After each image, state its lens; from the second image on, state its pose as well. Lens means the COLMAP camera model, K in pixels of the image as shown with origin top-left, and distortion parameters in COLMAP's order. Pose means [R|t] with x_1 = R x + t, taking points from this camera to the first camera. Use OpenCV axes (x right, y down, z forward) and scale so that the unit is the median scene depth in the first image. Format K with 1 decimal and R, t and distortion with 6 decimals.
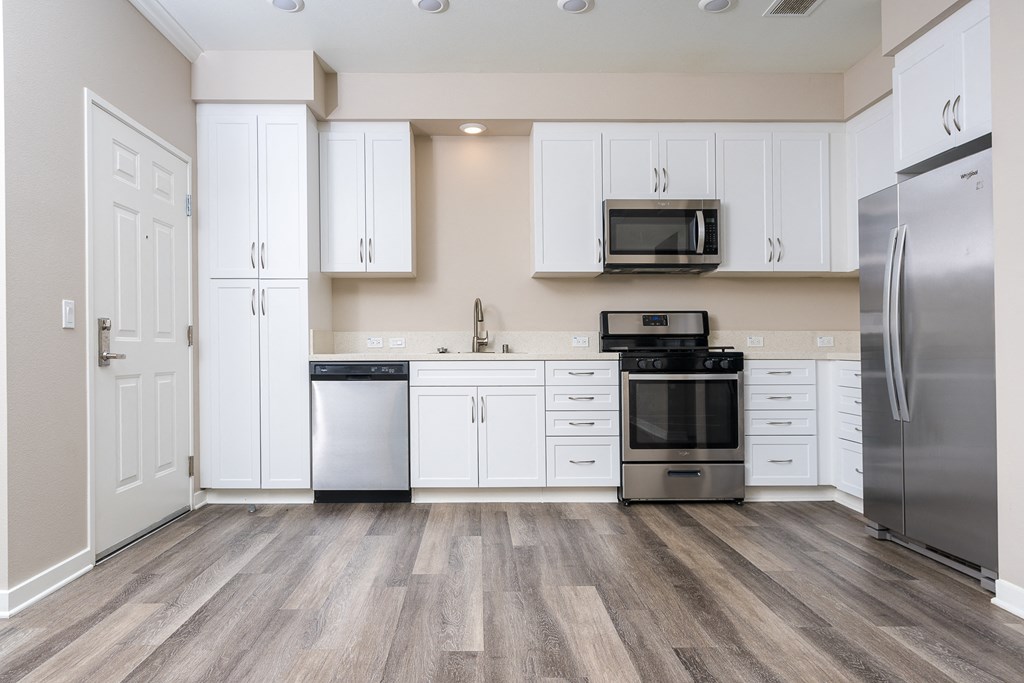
lens RADIAL K [[501.4, 0, 512.0], [0, 501.4, 341.5], [0, 0, 1]] dist [0.000263, -0.000068]
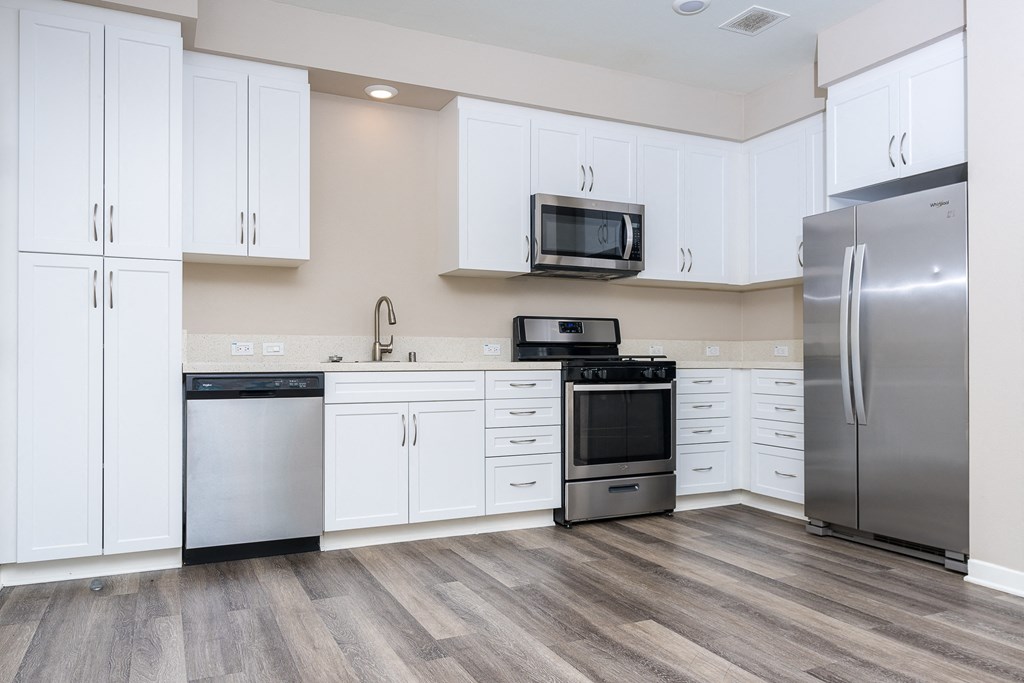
lens RADIAL K [[556.3, 0, 511.9], [0, 556.3, 347.9], [0, 0, 1]] dist [0.000494, 0.000402]
pose [[0.943152, 0.008836, 0.332243, -0.214272], [-0.007707, 0.999959, -0.004715, 0.002572], [-0.332271, 0.001886, 0.943182, 0.071621]]
